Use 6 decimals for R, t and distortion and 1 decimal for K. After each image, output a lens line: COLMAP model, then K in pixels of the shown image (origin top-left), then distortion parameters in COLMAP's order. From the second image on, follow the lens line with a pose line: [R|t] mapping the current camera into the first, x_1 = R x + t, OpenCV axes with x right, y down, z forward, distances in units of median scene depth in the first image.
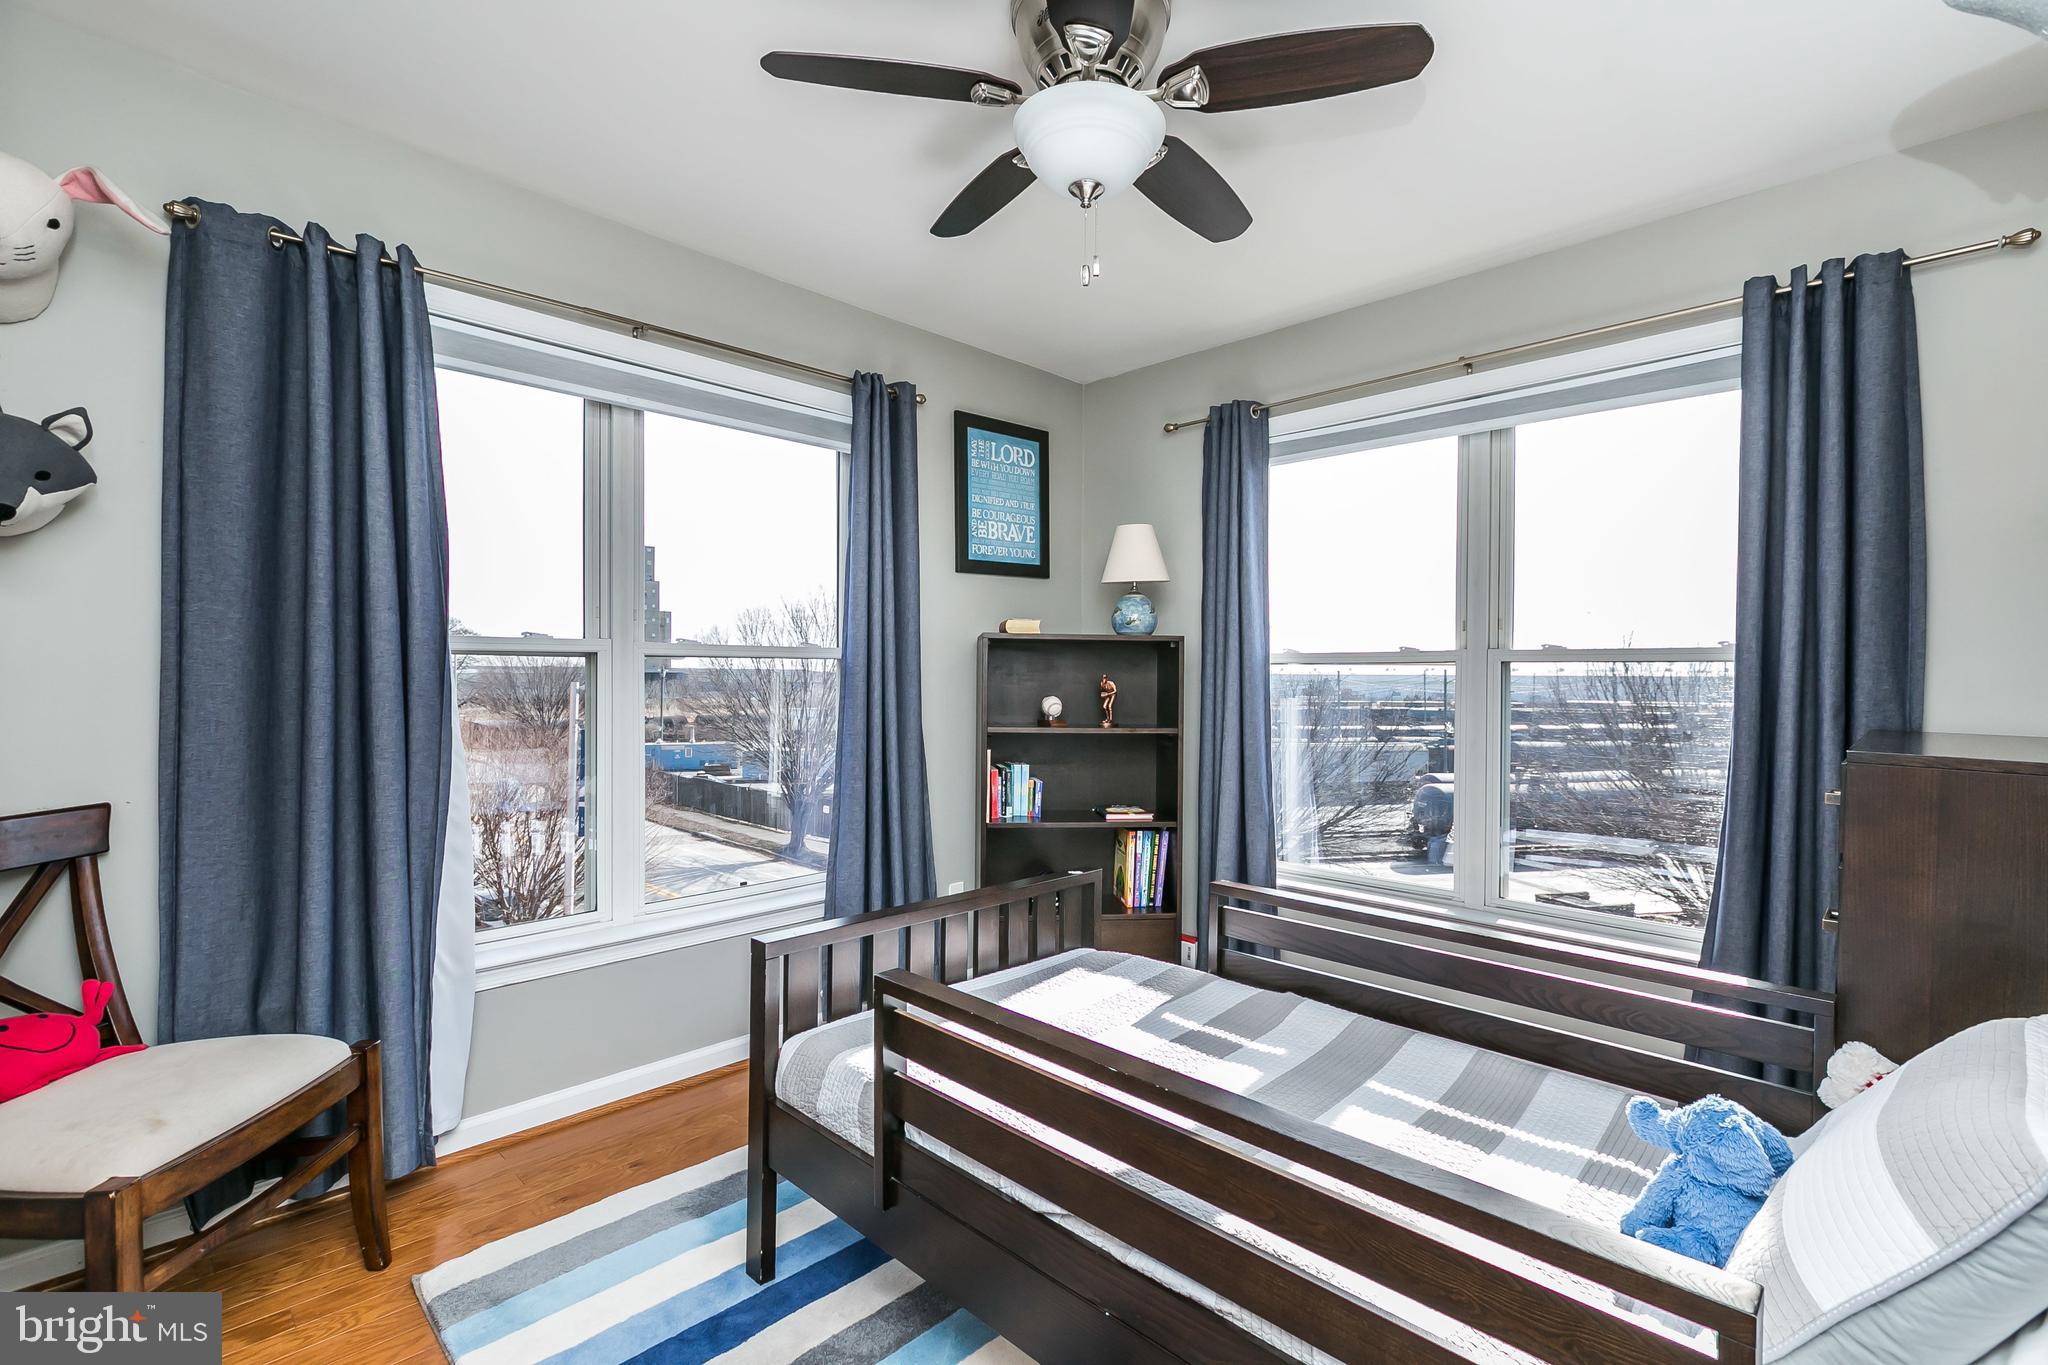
lens RADIAL K [[944.0, 0, 1028.0], [0, 944.0, 667.0], [0, 0, 1]] dist [0.000922, 0.000355]
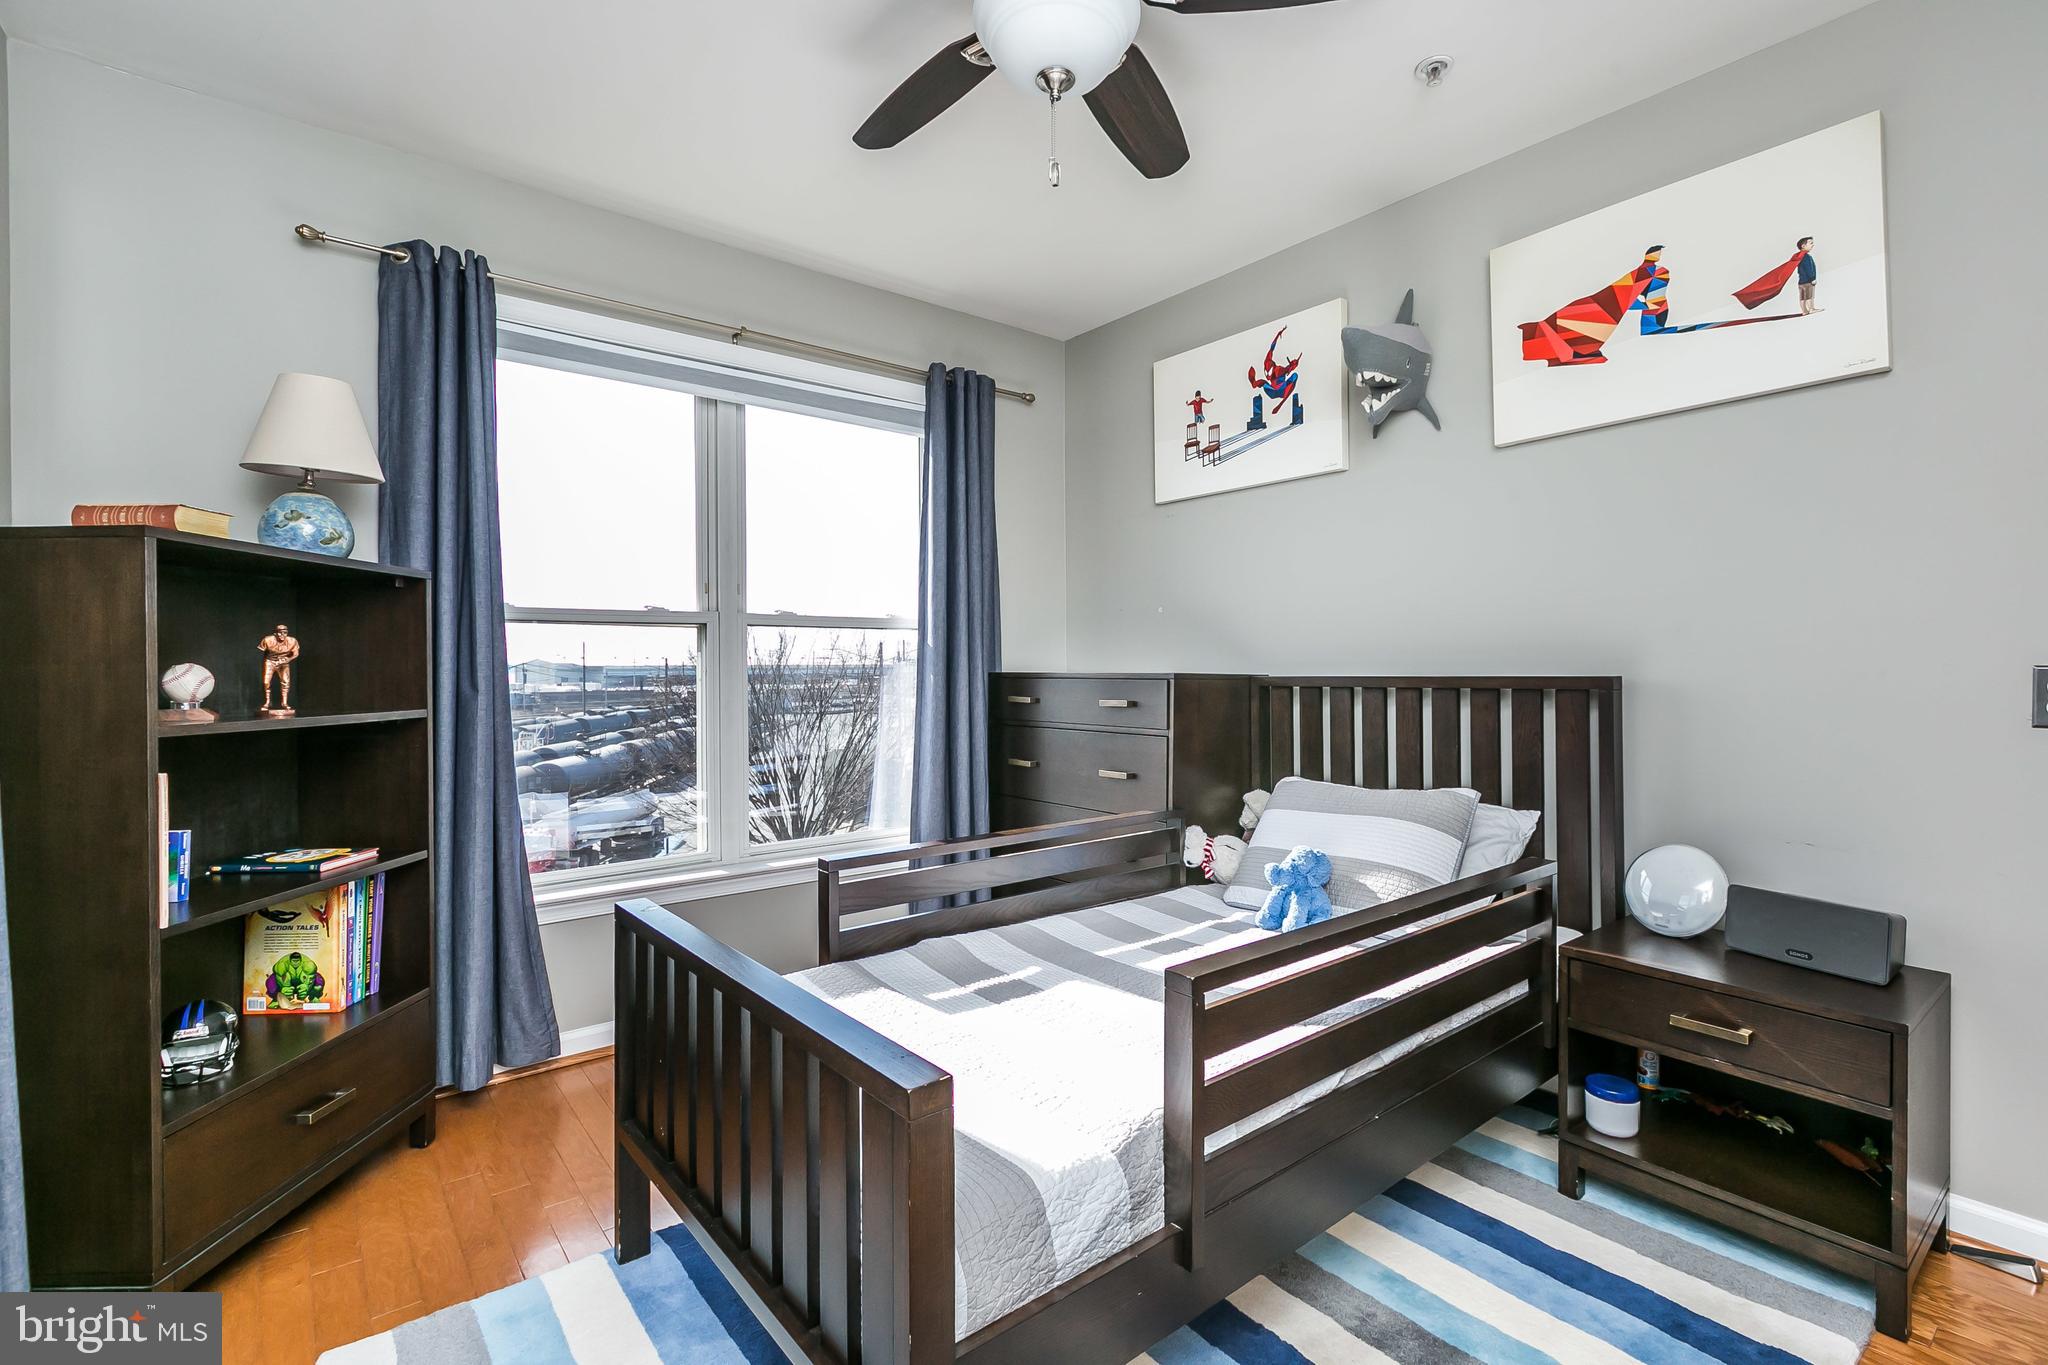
lens RADIAL K [[944.0, 0, 1028.0], [0, 944.0, 667.0], [0, 0, 1]] dist [0.000922, 0.000355]
pose [[0.103636, -0.012257, 0.994540, -0.522527], [-0.000733, 0.999923, 0.012400, 0.029049], [-0.994615, -0.002015, 0.103619, 0.575286]]
